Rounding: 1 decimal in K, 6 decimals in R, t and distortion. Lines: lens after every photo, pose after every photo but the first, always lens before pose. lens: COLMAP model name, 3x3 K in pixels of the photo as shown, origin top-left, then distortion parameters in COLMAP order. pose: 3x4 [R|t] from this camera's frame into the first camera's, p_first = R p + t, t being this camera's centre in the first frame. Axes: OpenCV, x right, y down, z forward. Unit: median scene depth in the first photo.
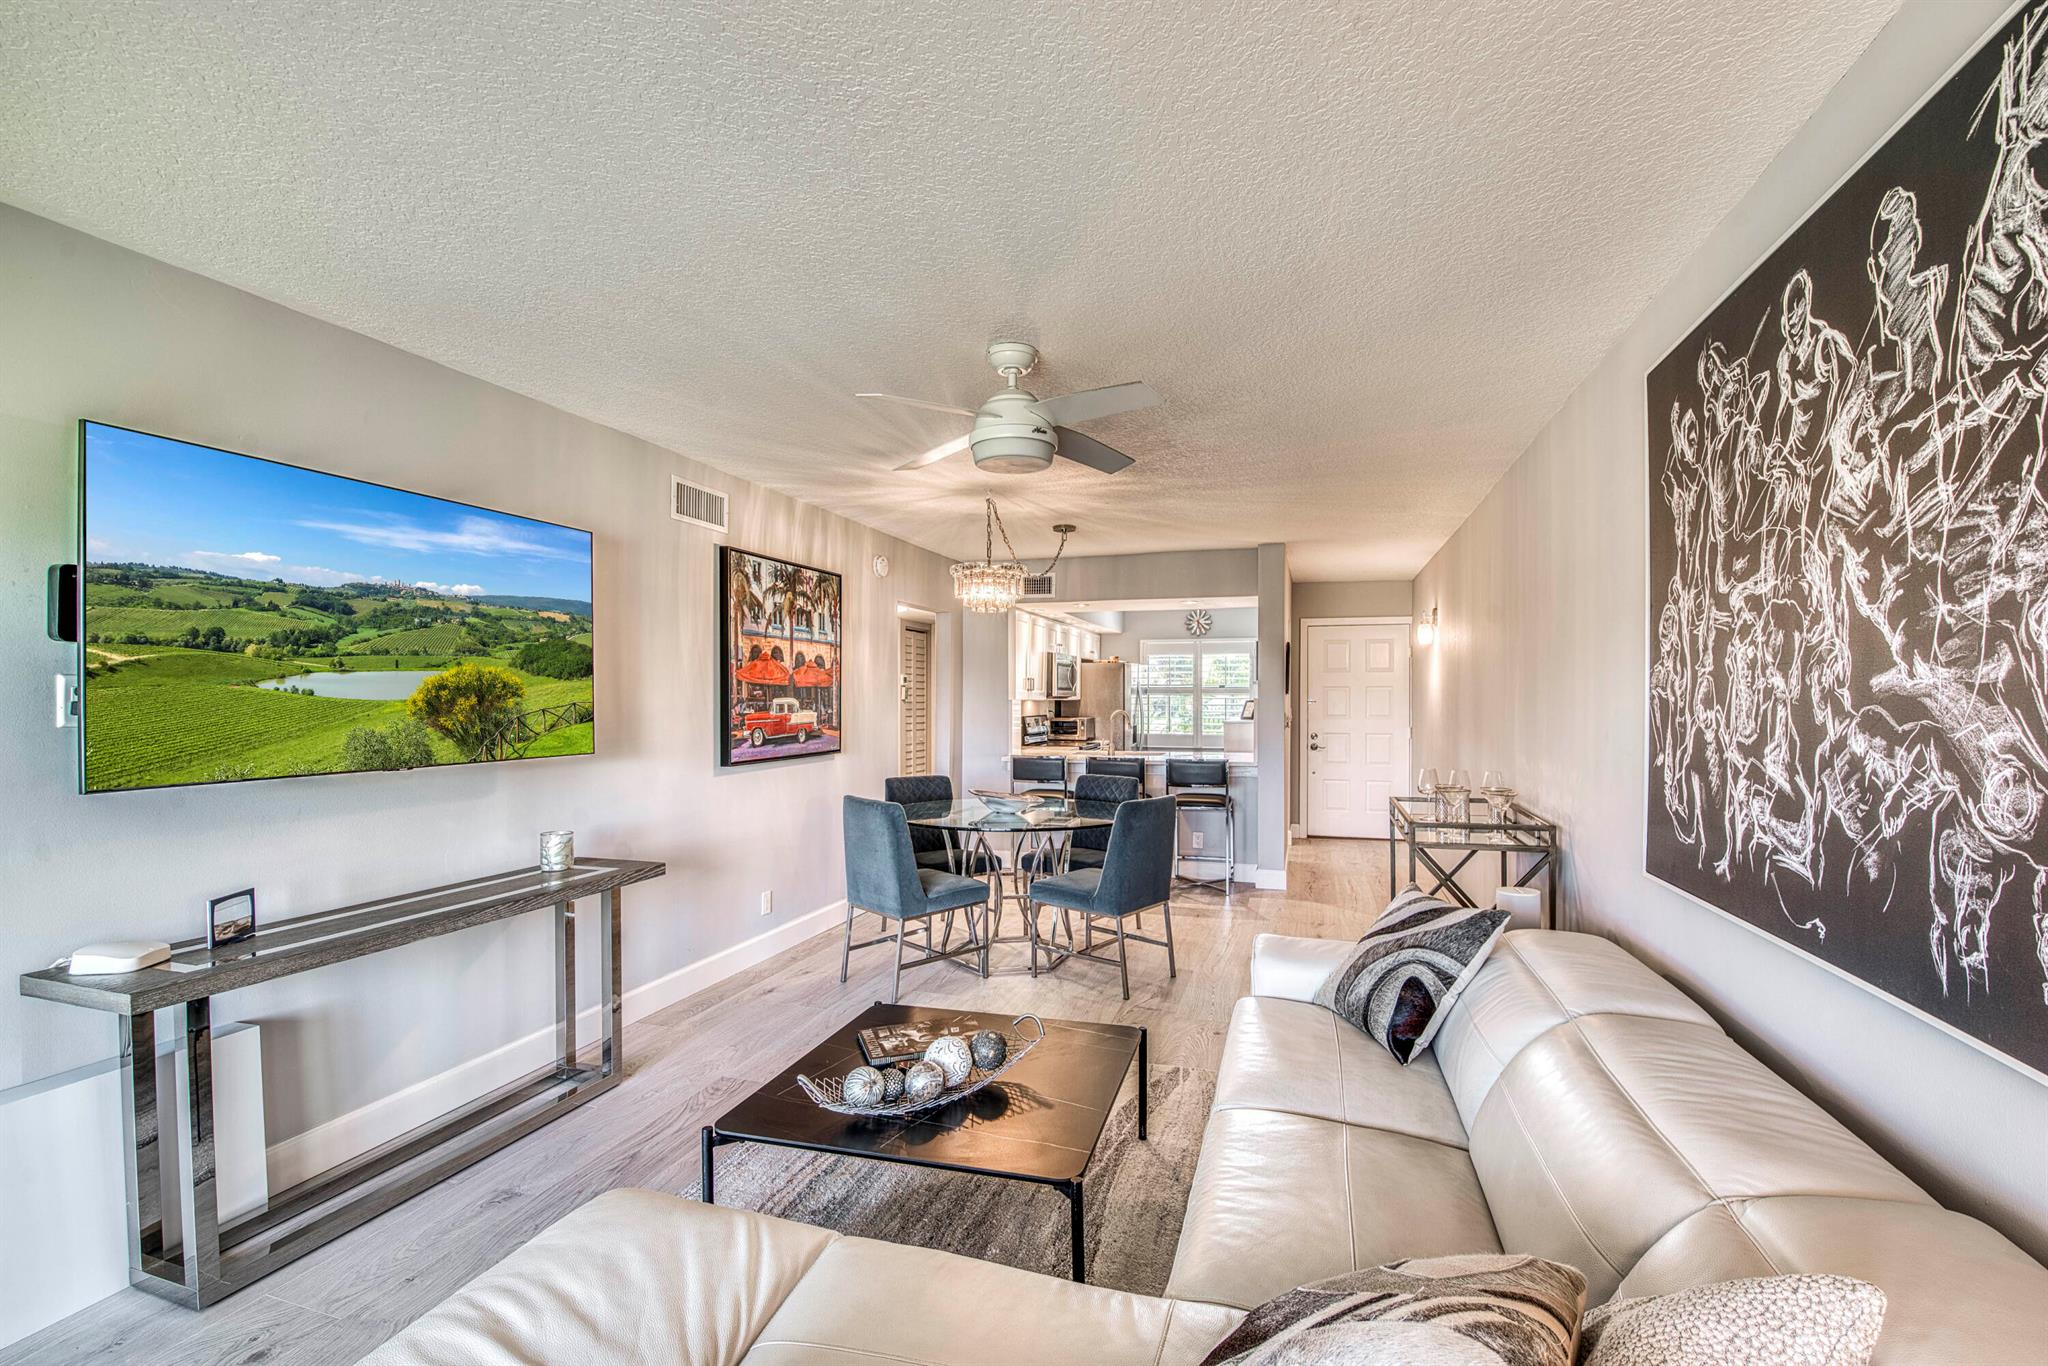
lens RADIAL K [[880.8, 0, 1046.8], [0, 880.8, 703.2], [0, 0, 1]] dist [-0.001284, -0.010518]
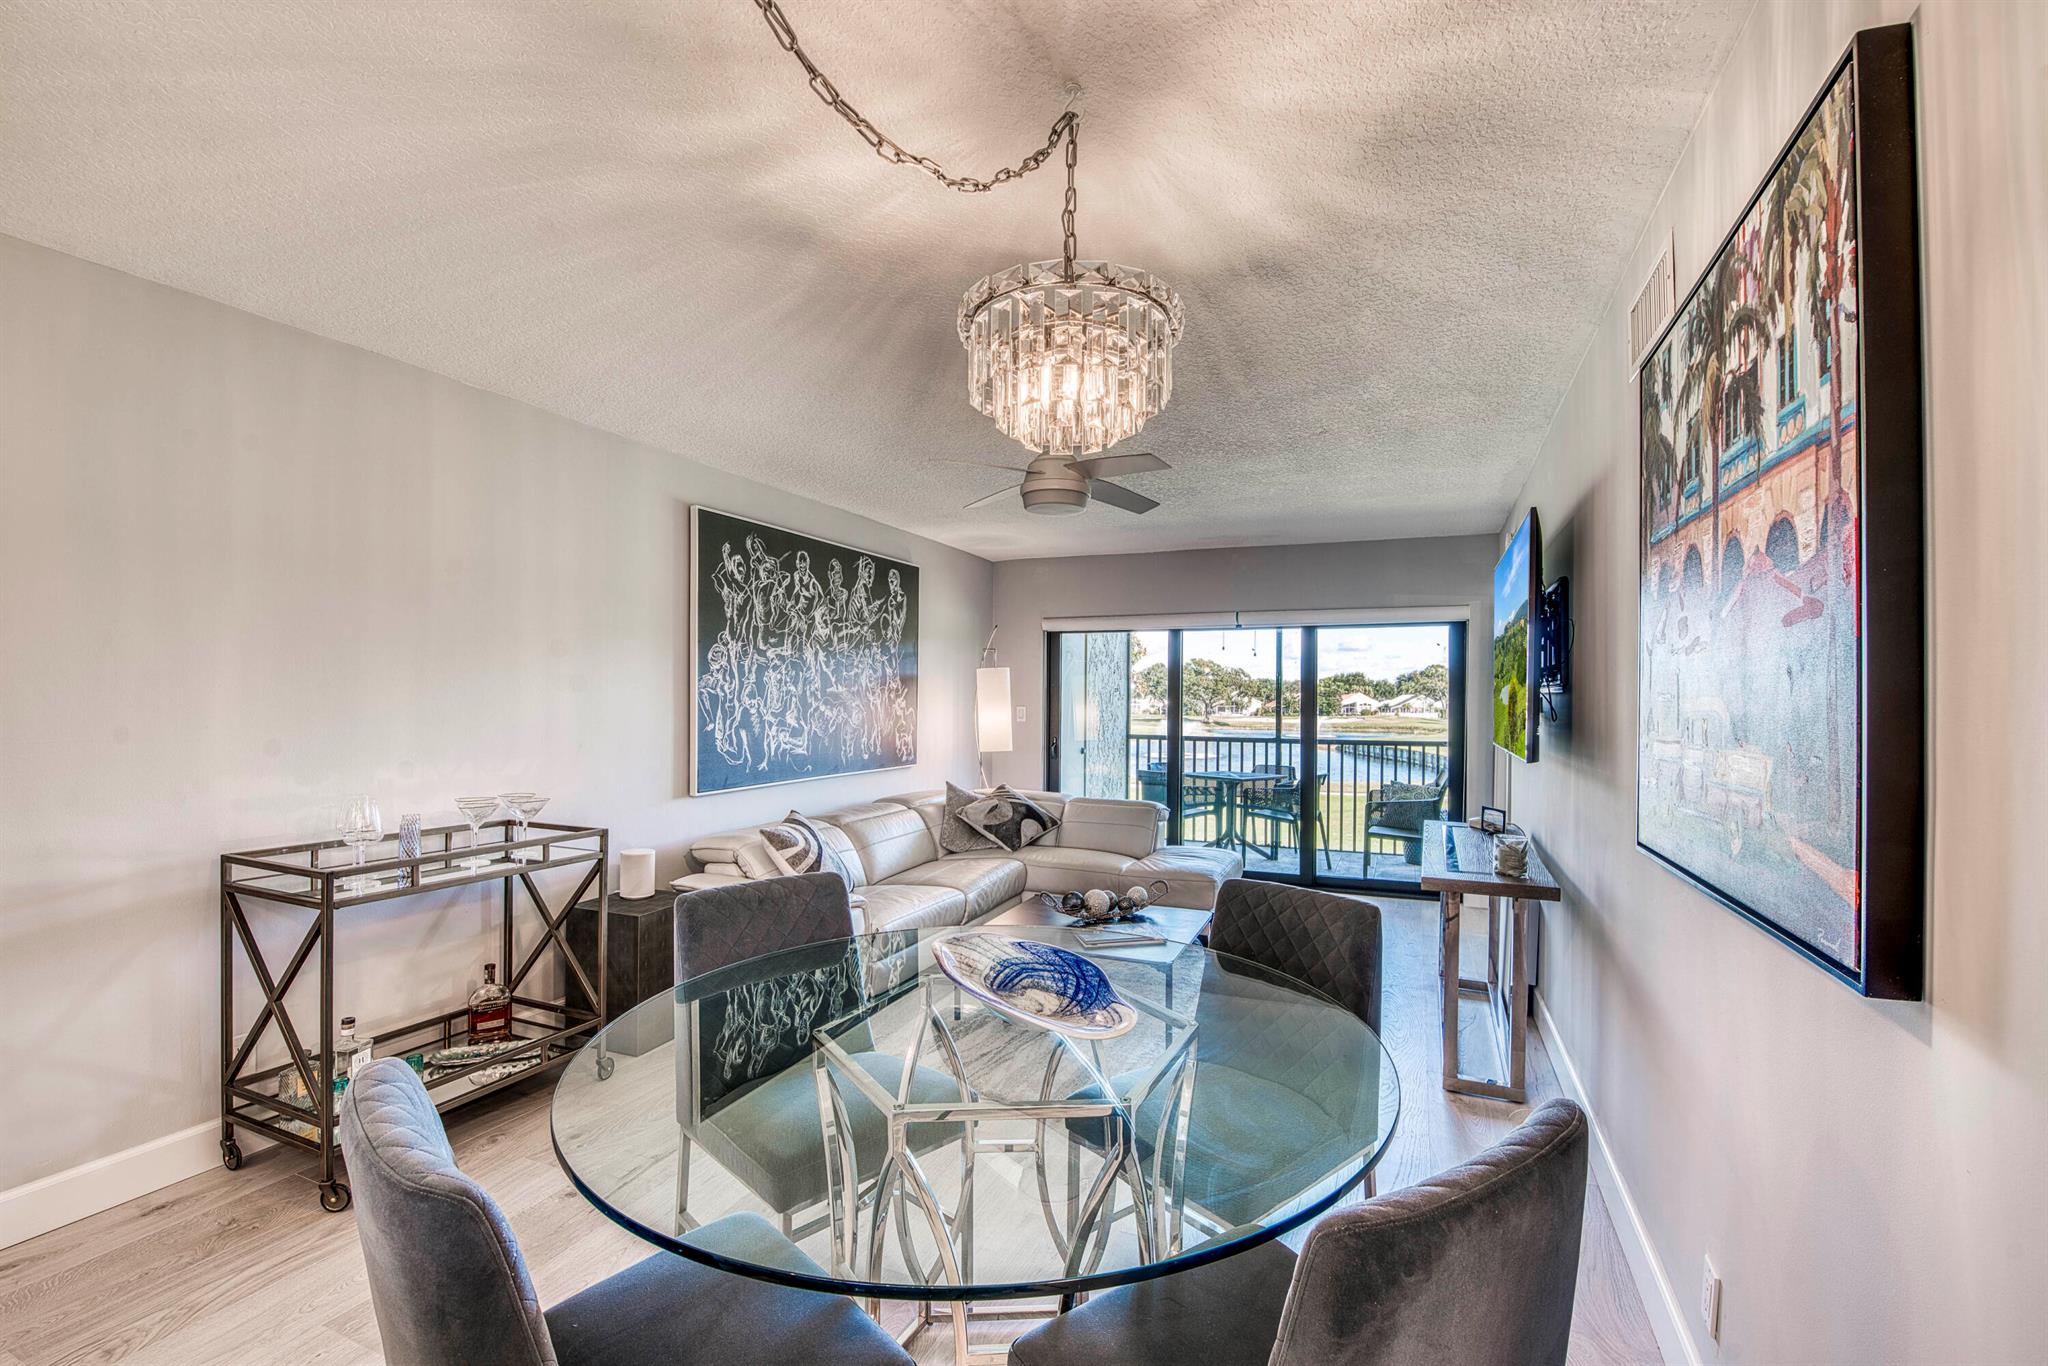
lens RADIAL K [[880.8, 0, 1046.8], [0, 880.8, 703.2], [0, 0, 1]] dist [-0.001284, -0.010518]
pose [[-0.994880, -0.008249, 0.100731, -0.173381], [-0.007078, 0.999903, 0.011976, -0.011620], [-0.100820, 0.011202, -0.994842, 2.527658]]
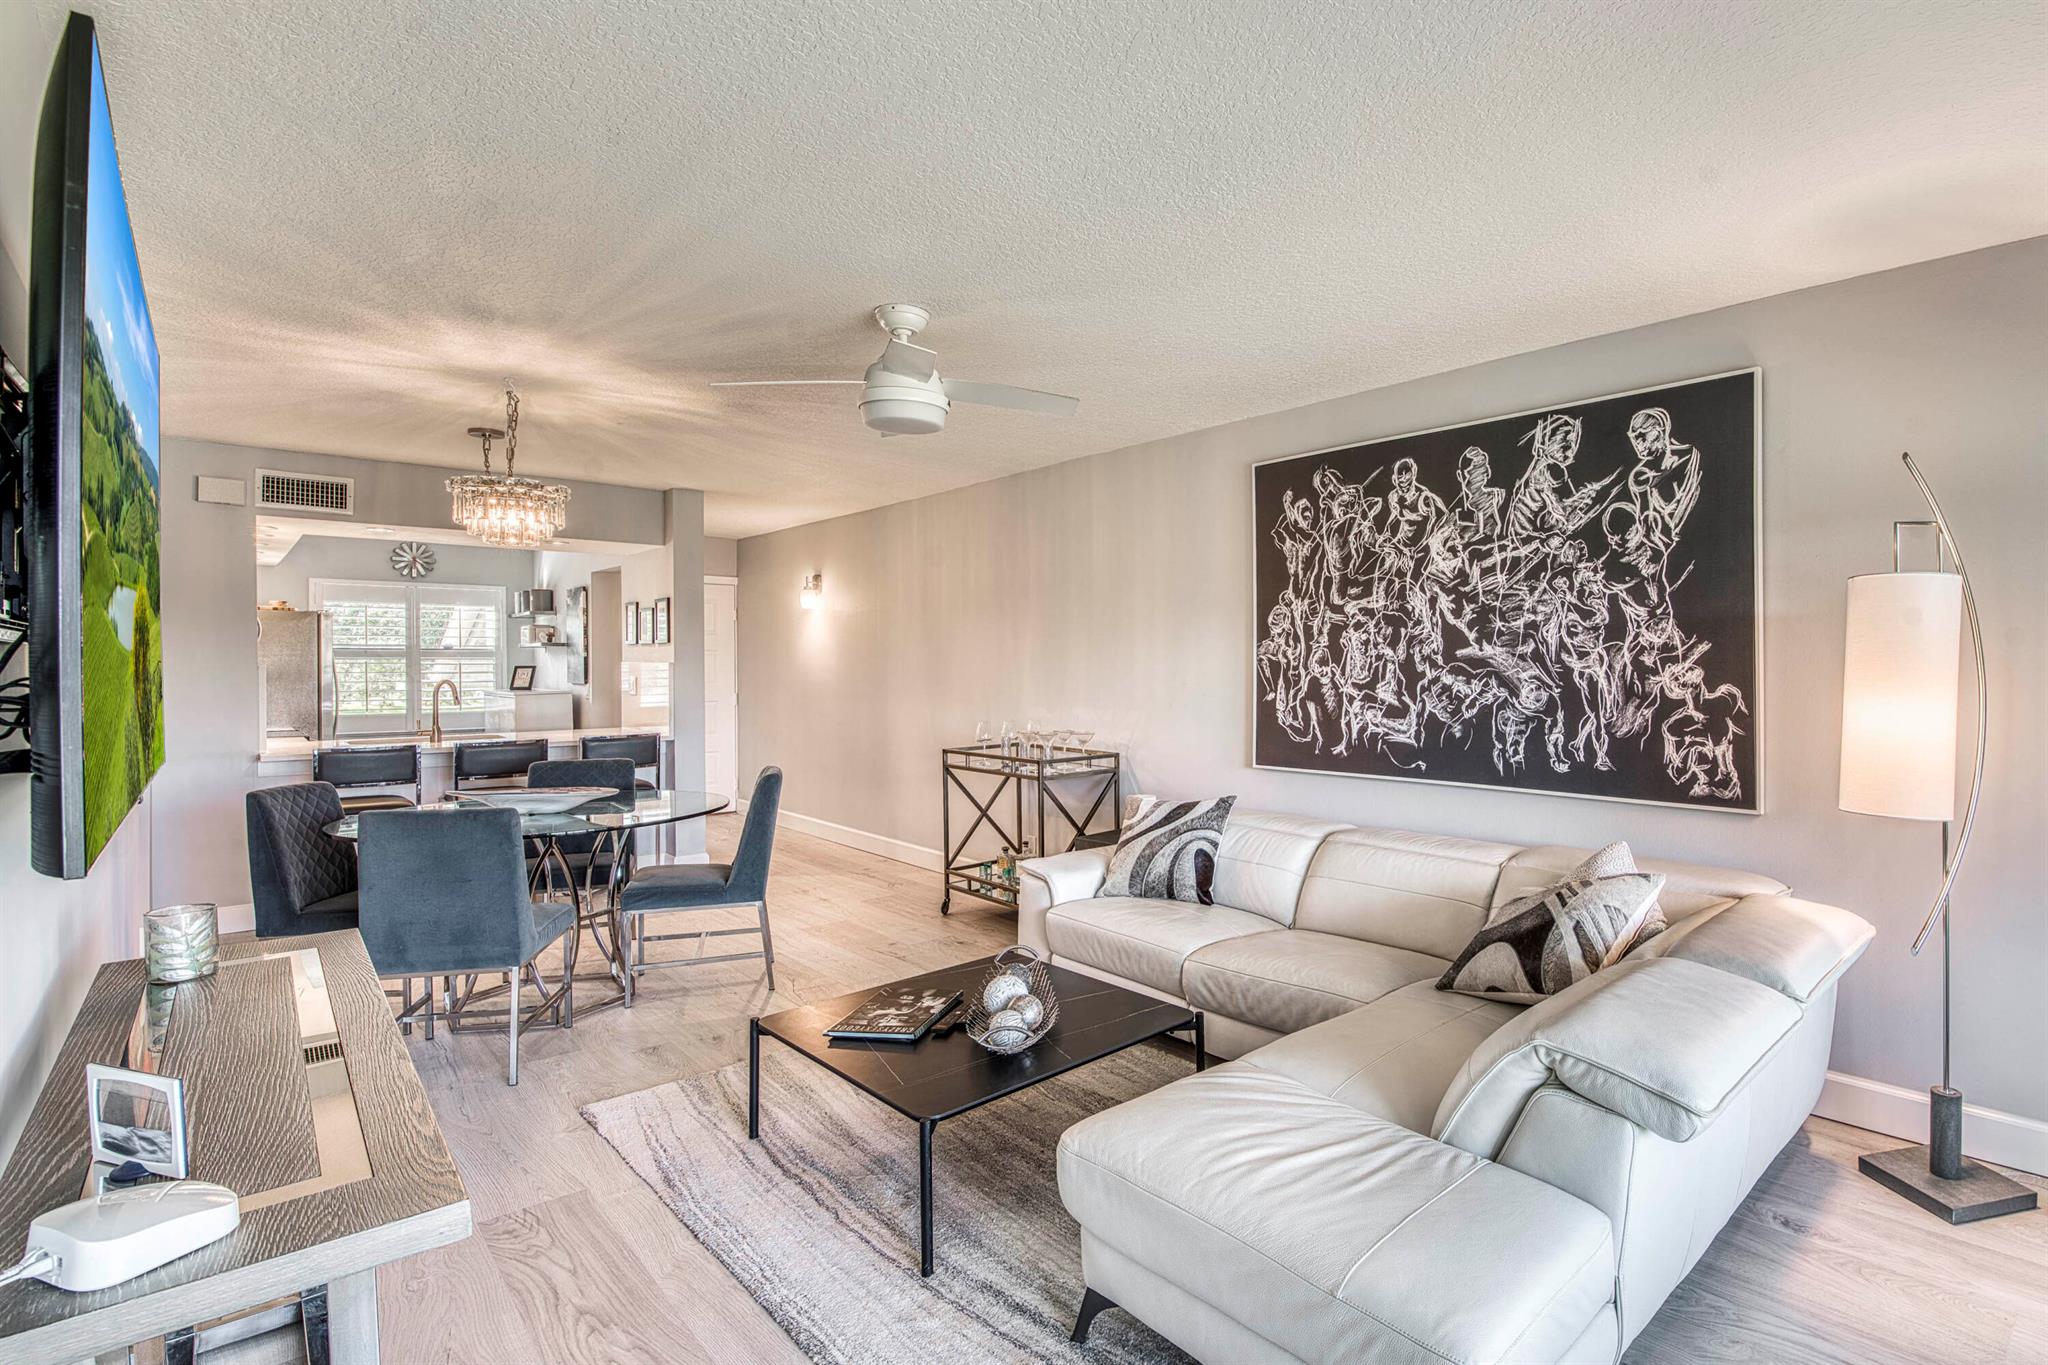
lens RADIAL K [[984.9, 0, 1174.7], [0, 984.9, 675.3], [0, 0, 1]] dist [-0.013848, -0.000627]
pose [[0.481290, -0.011953, 0.876480, -0.972409], [0.007324, 0.999927, 0.009615, 0.003110], [-0.876531, 0.001792, 0.481343, 0.223079]]
